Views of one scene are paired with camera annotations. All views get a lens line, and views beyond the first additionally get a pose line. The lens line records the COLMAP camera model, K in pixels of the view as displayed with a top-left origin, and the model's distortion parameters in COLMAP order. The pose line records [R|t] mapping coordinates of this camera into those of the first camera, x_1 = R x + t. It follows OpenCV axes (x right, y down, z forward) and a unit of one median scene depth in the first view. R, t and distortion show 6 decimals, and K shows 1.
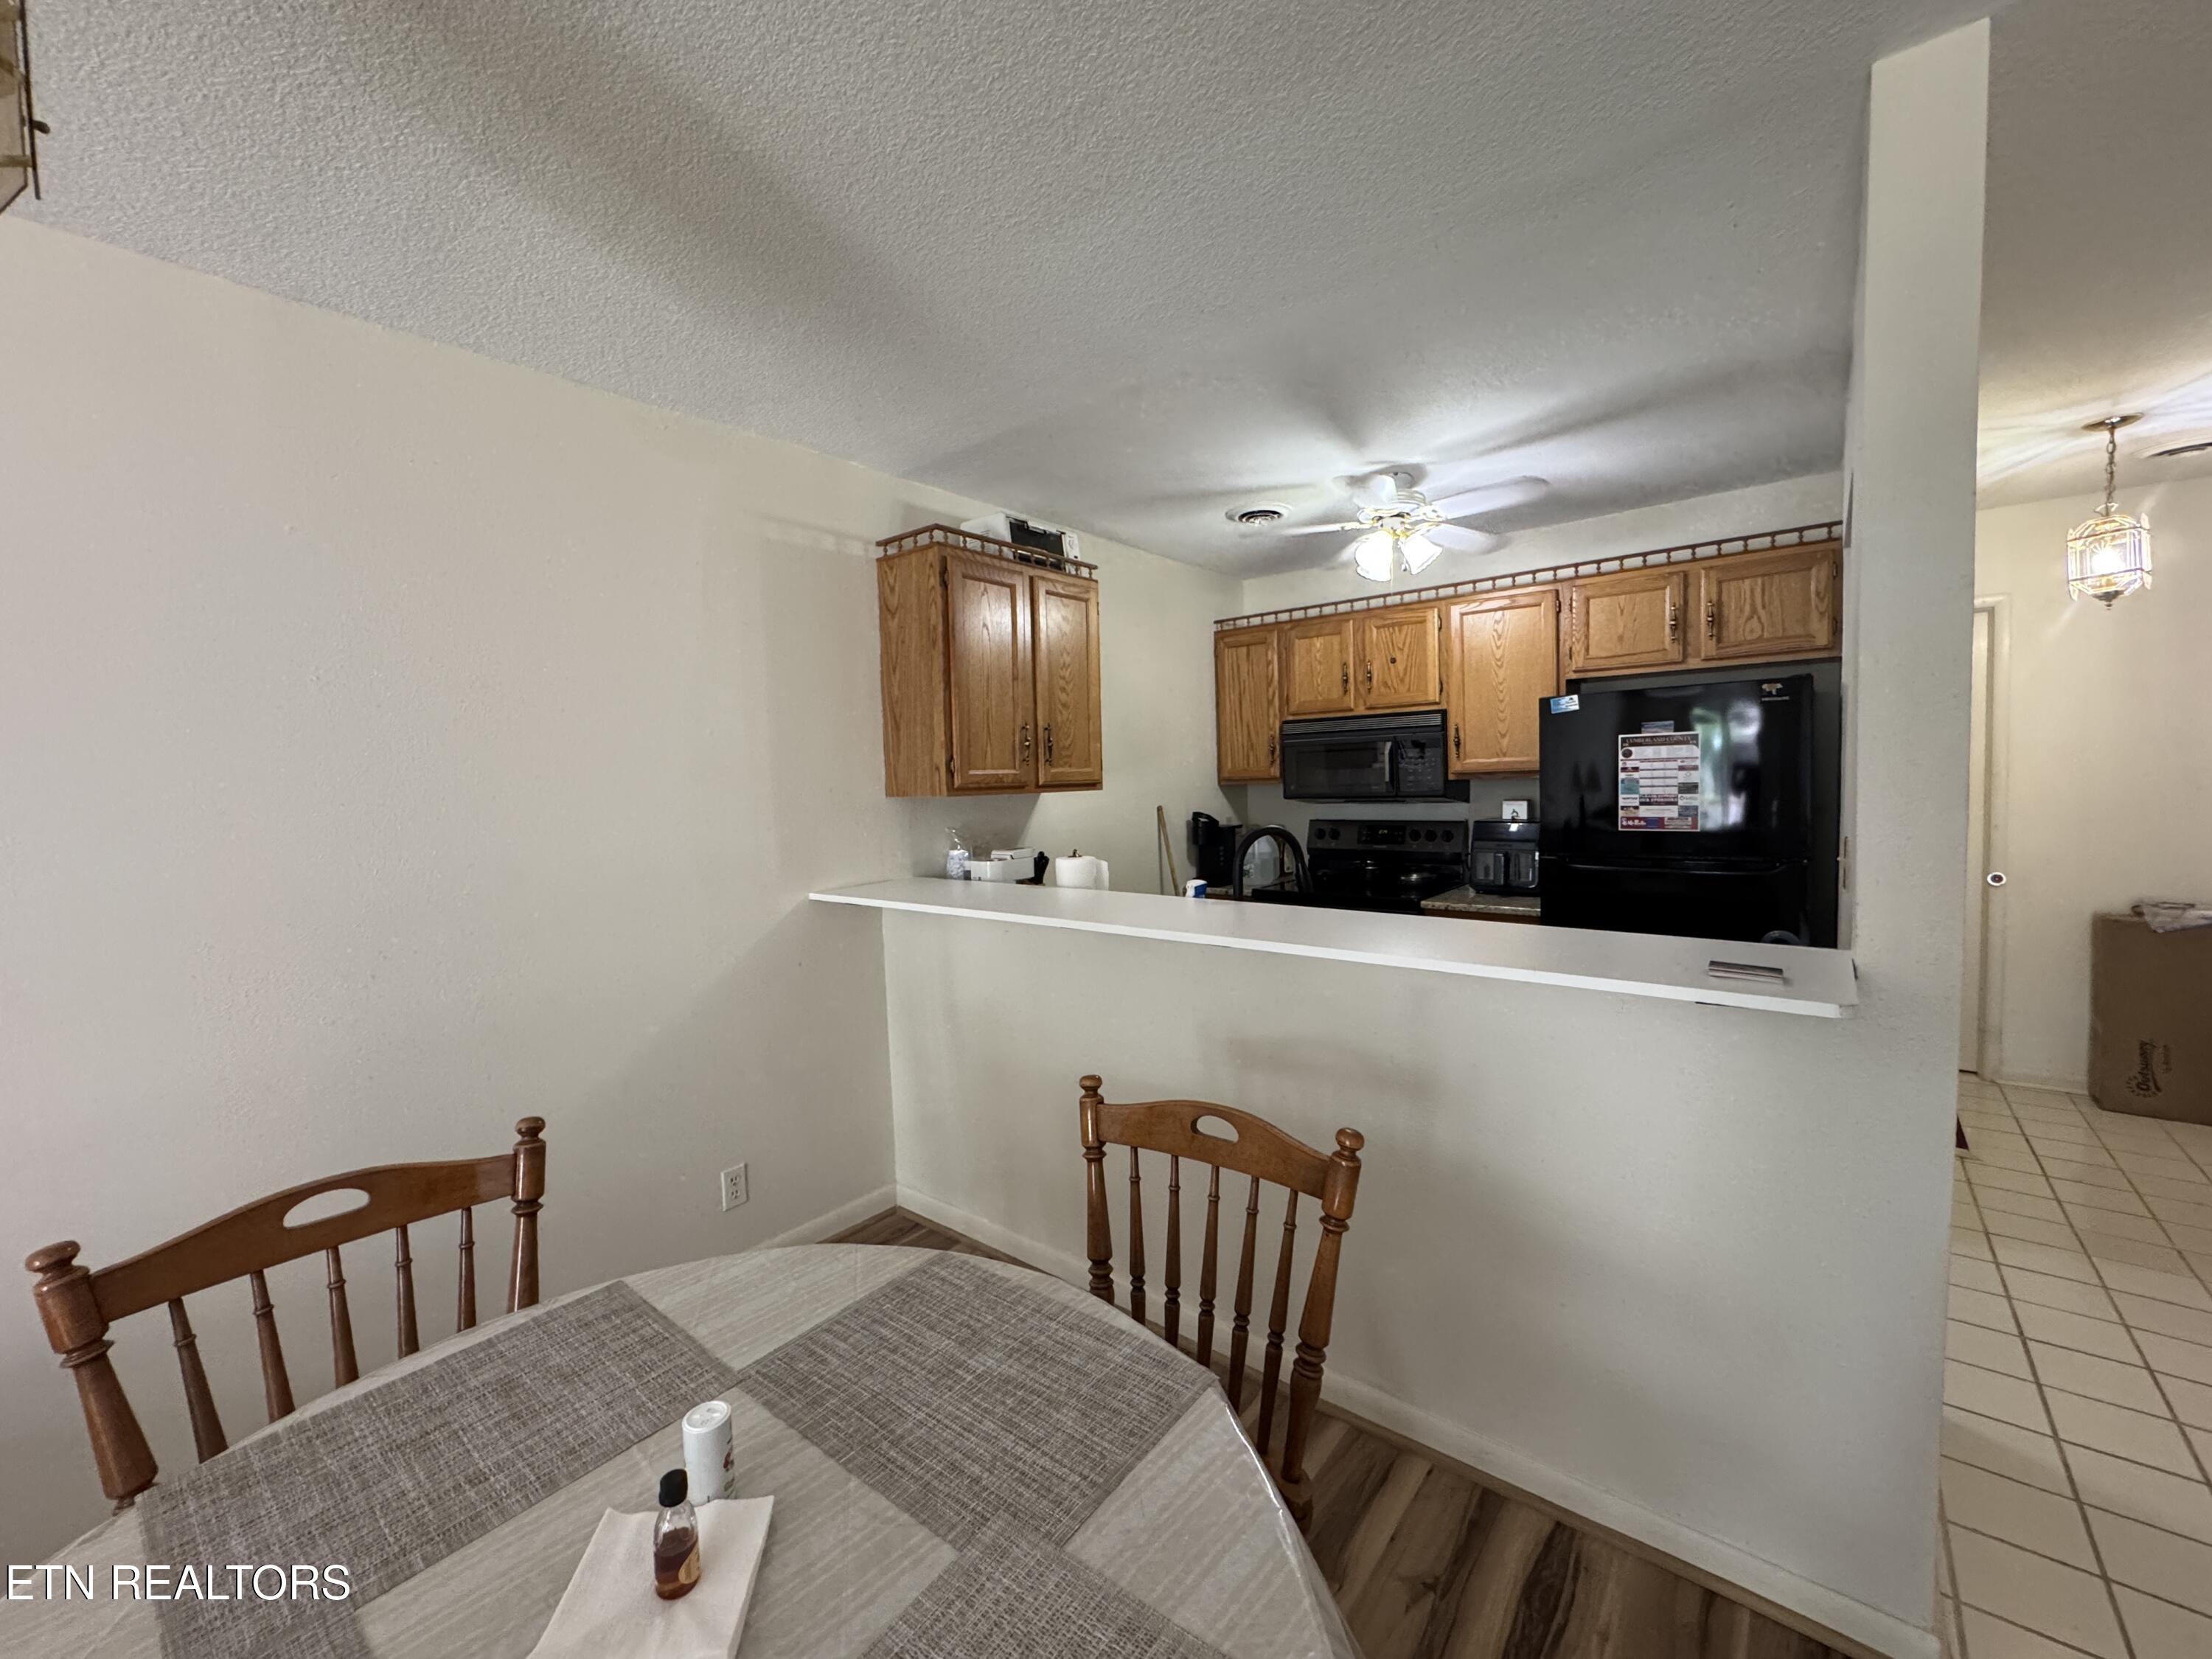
lens RADIAL K [[873.4, 0, 1106.0], [0, 873.4, 829.5], [0, 0, 1]] dist [-0.003039, -0.000212]
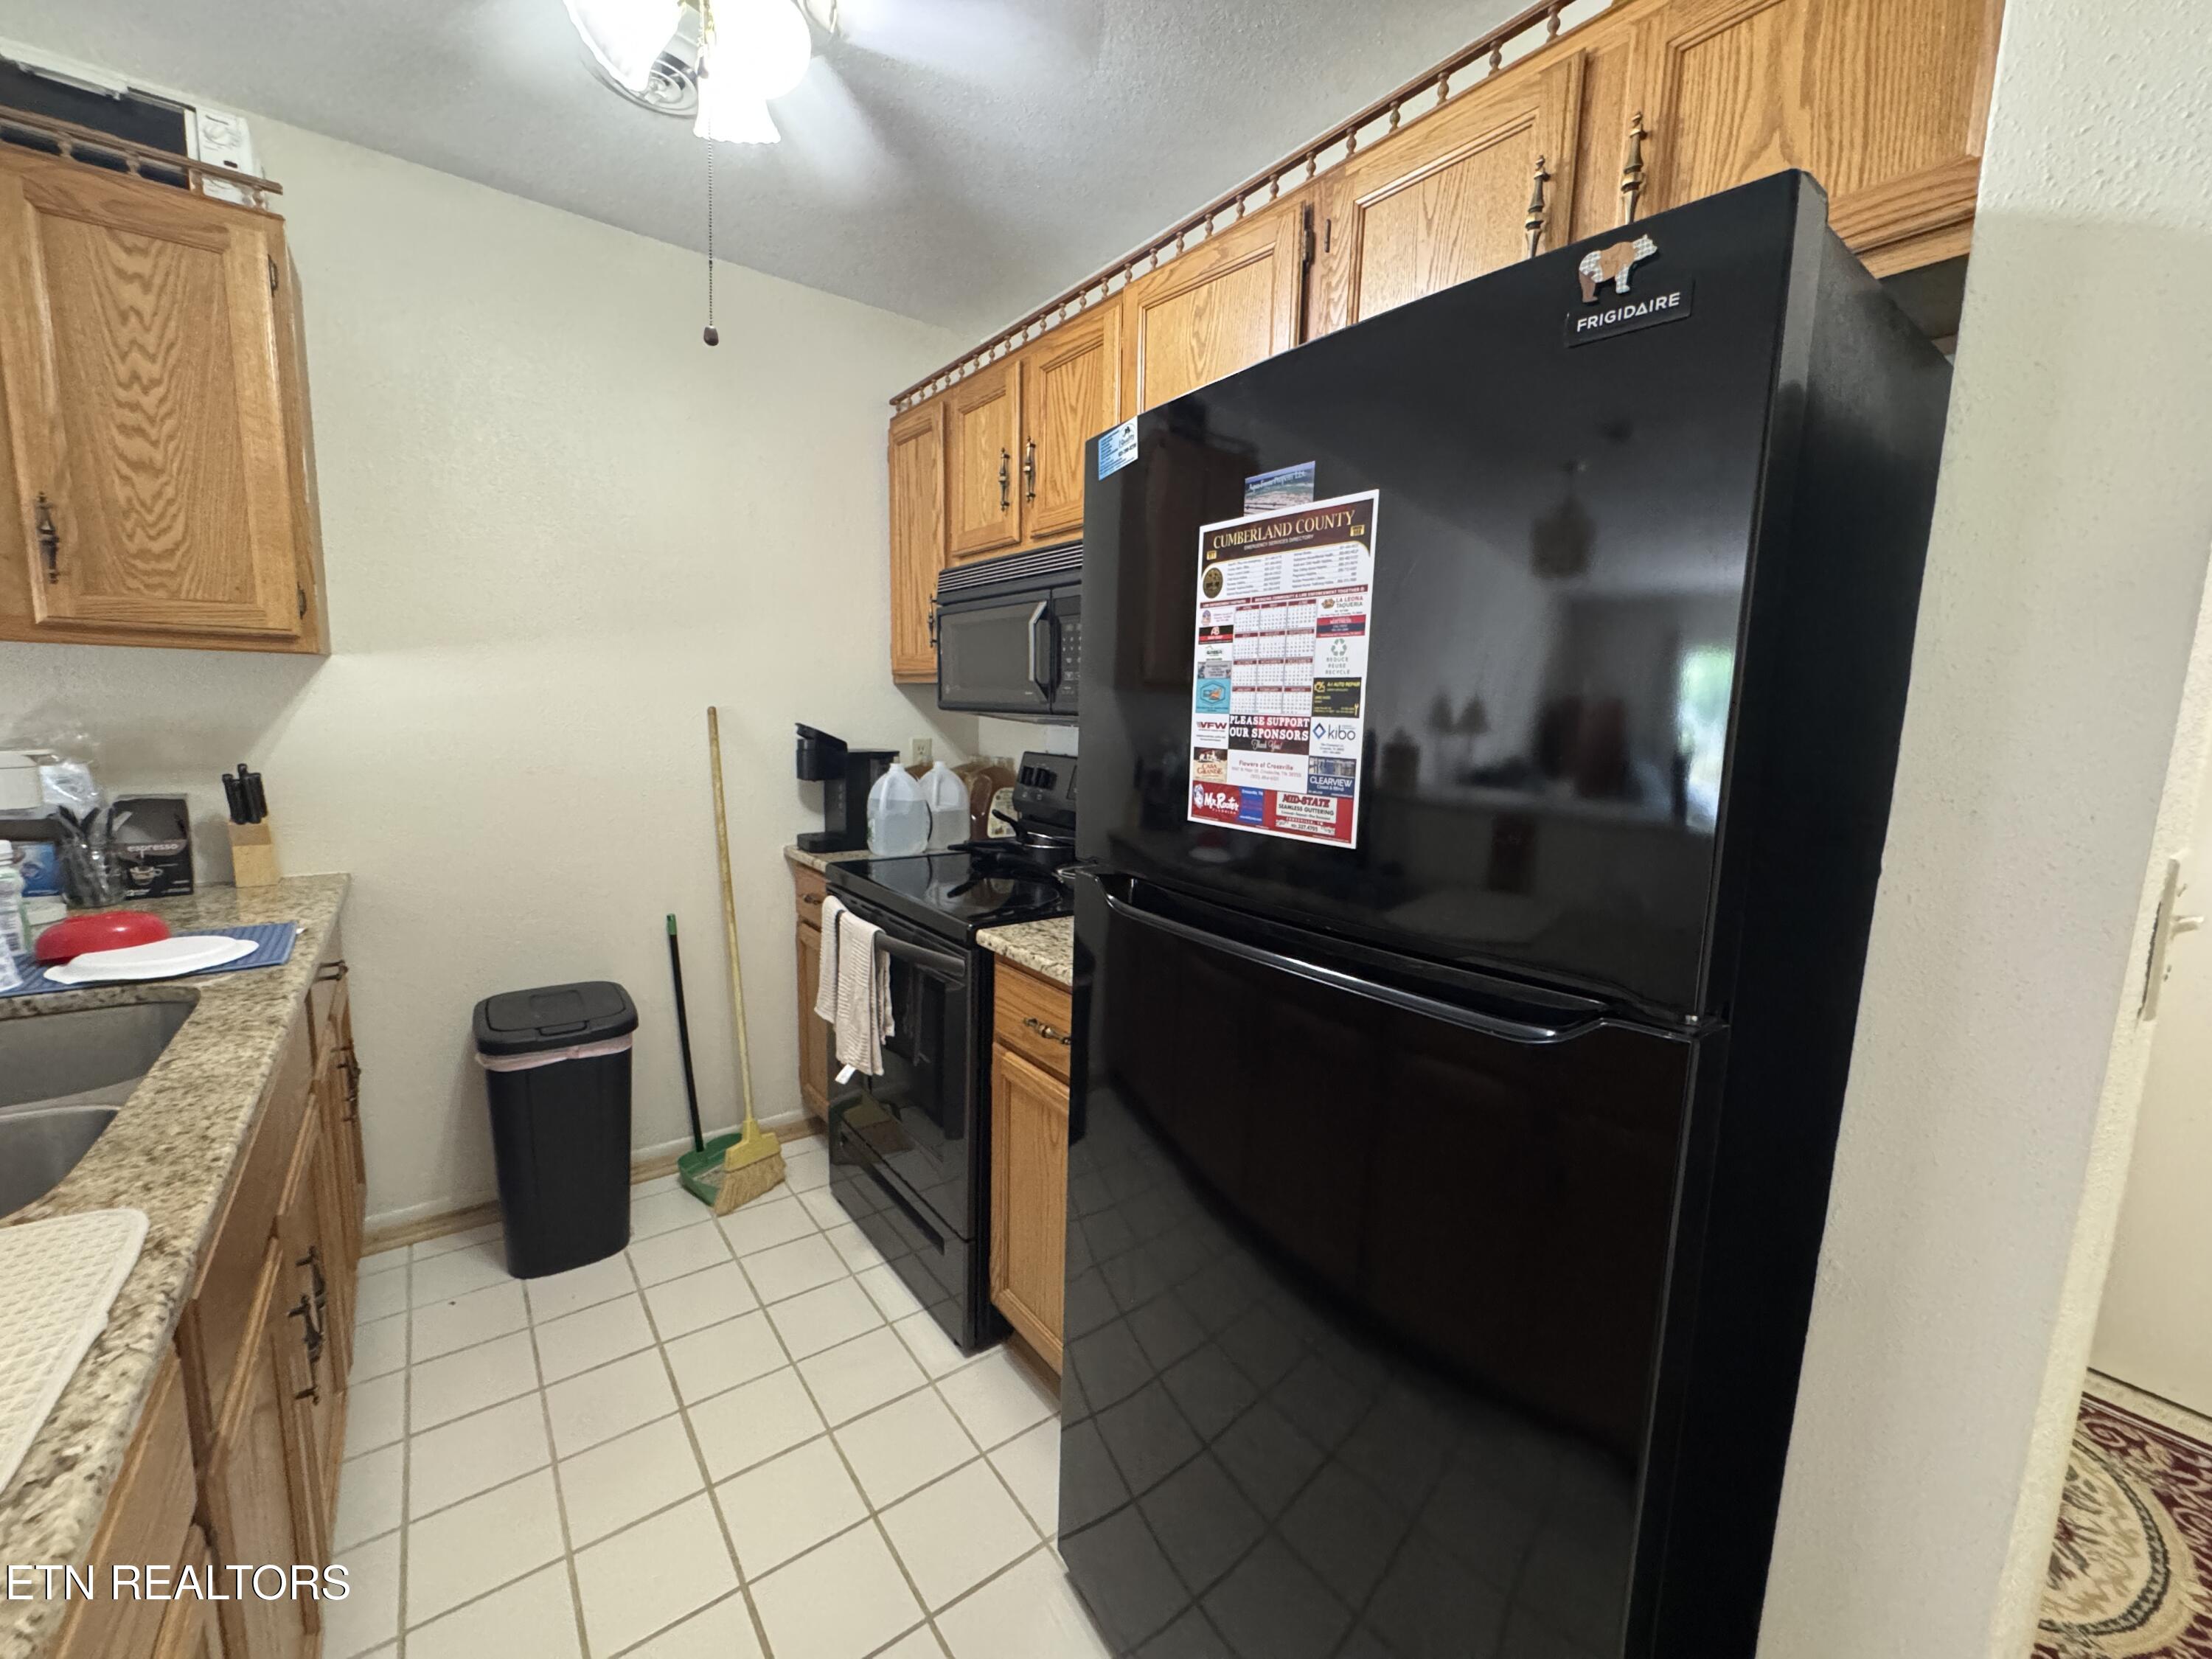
lens RADIAL K [[873.4, 0, 1106.0], [0, 873.4, 829.5], [0, 0, 1]] dist [-0.003039, -0.000212]
pose [[0.972121, 0.089166, -0.216864, 0.633642], [-0.070966, 0.993381, 0.090326, -0.023586], [0.223482, -0.072418, 0.972014, 0.670410]]
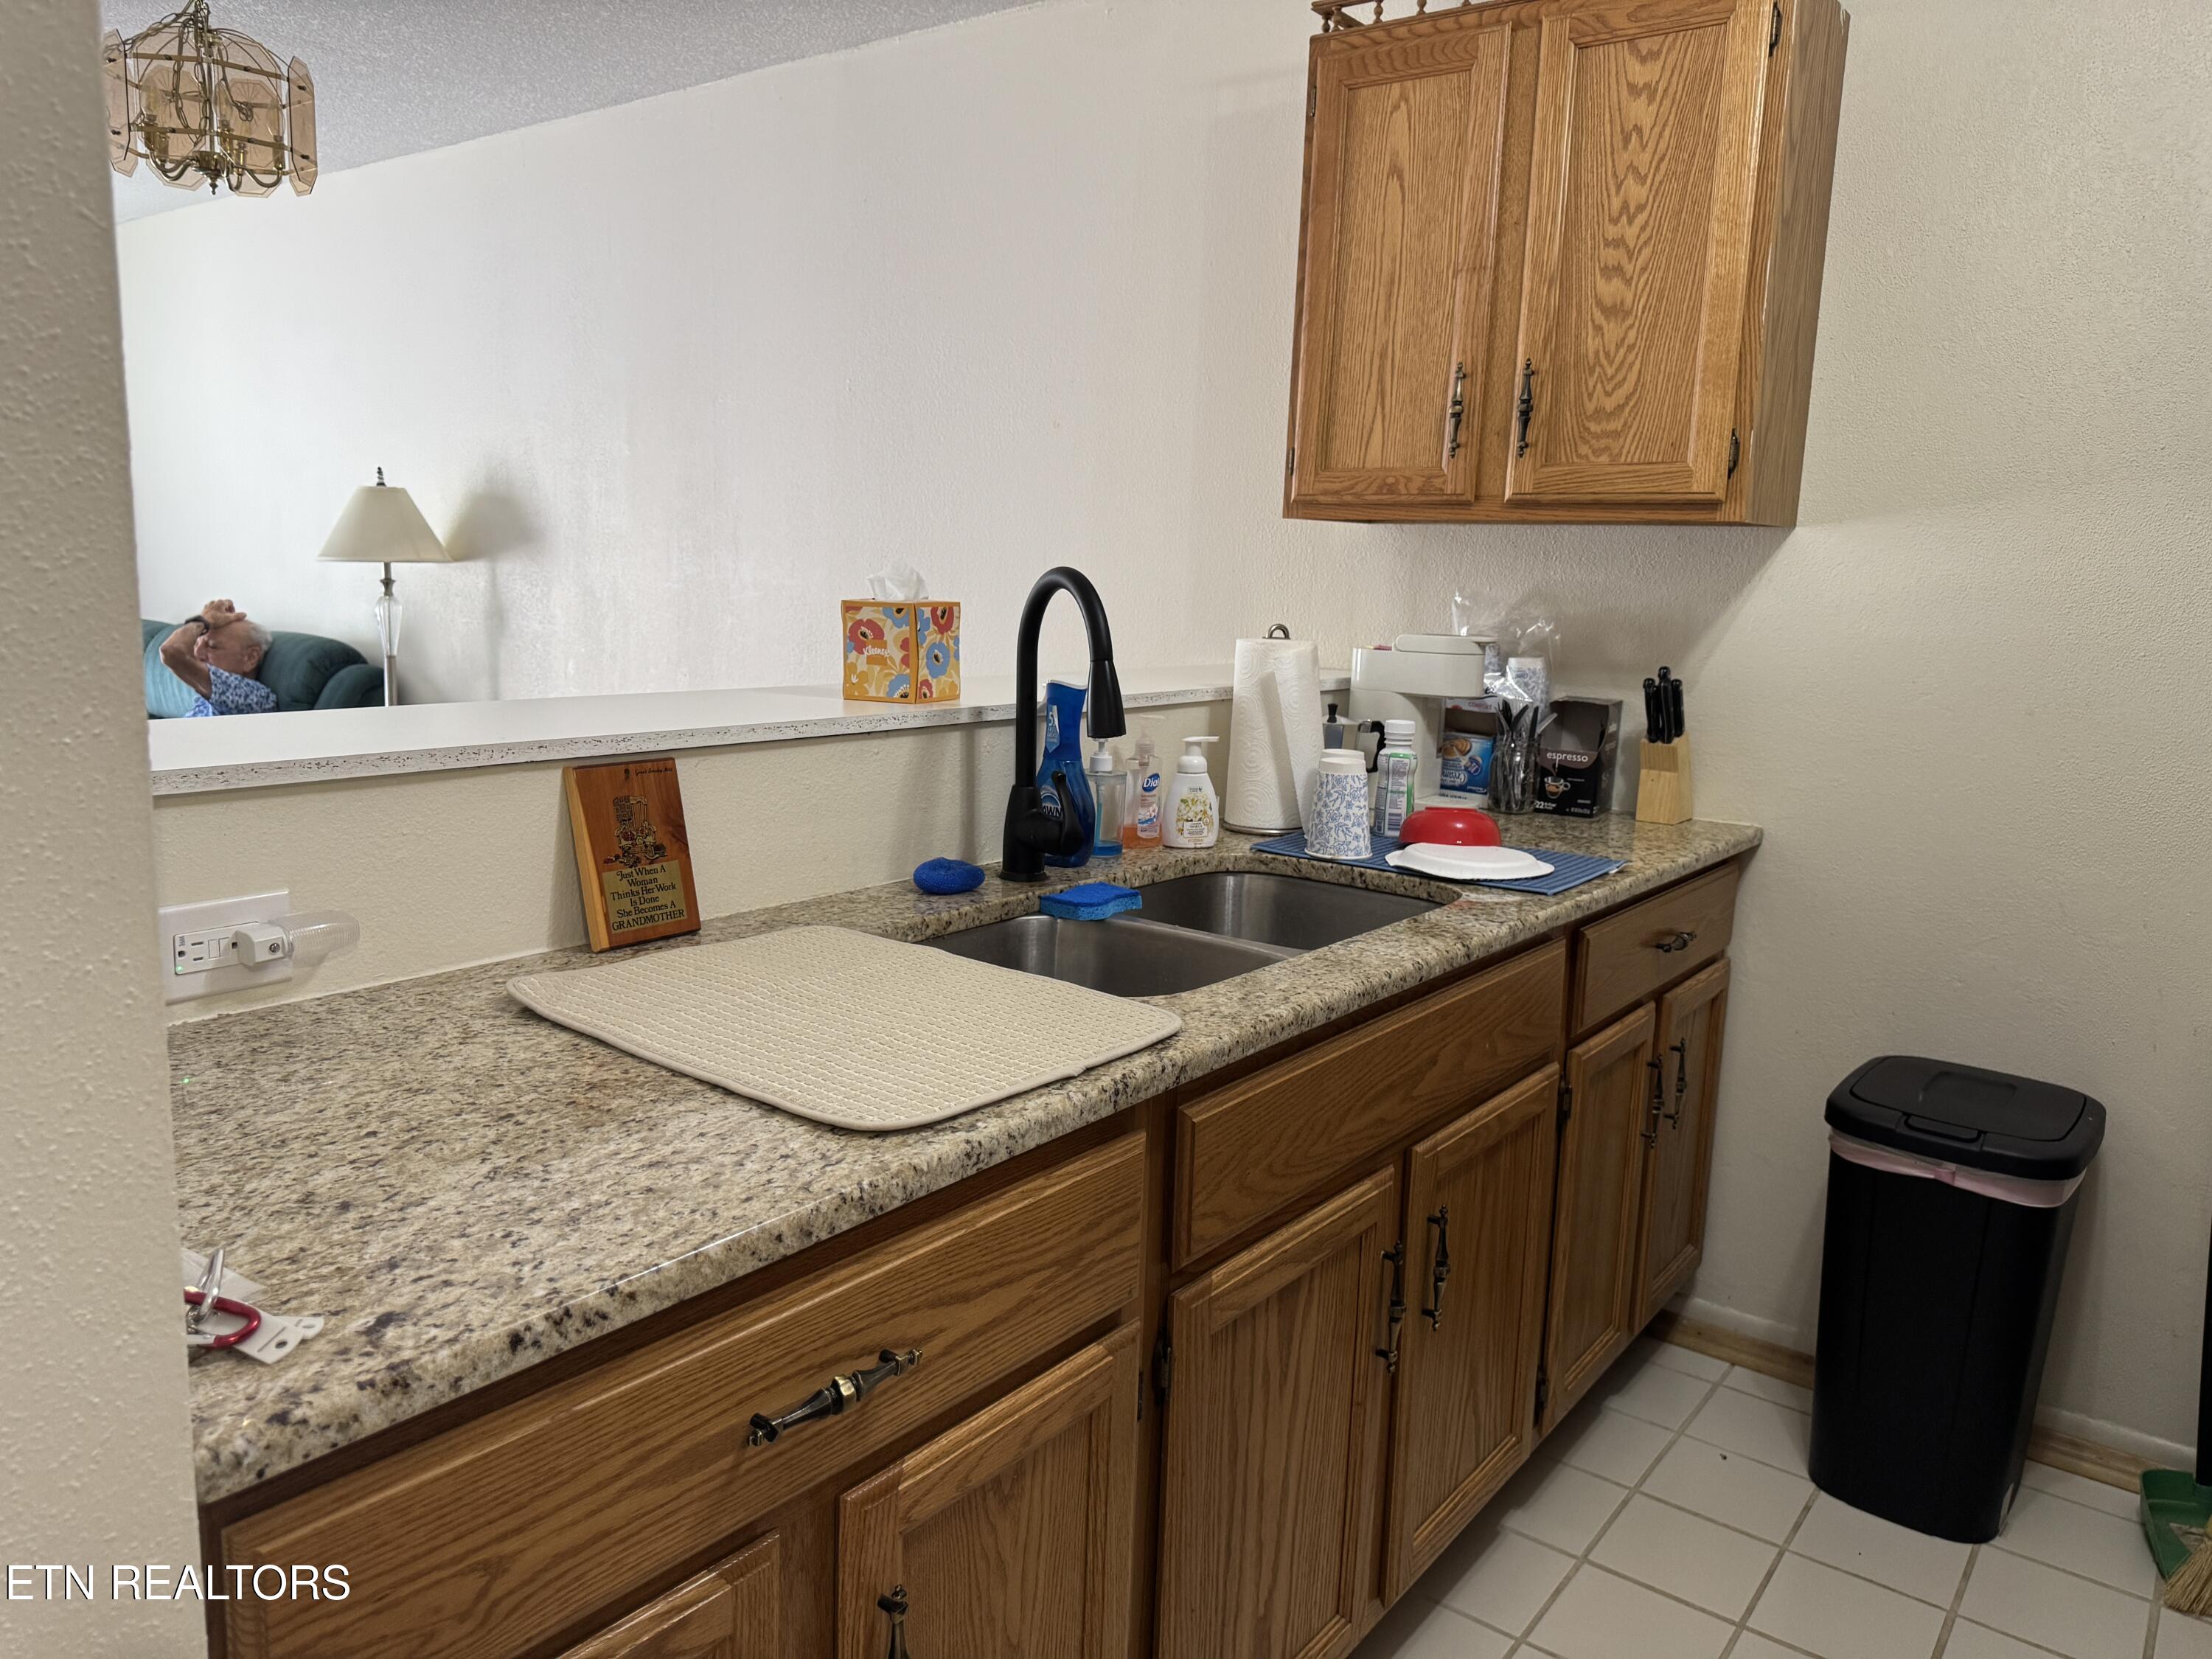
lens RADIAL K [[1587.6, 0, 1106.0], [0, 1587.6, 829.5], [0, 0, 1]] dist [-0.002365, -0.005079]
pose [[0.031599, 0.191908, -0.980904, 0.780866], [-0.089935, 0.977959, 0.188434, -0.021348], [0.995446, 0.082263, 0.048162, 0.784476]]
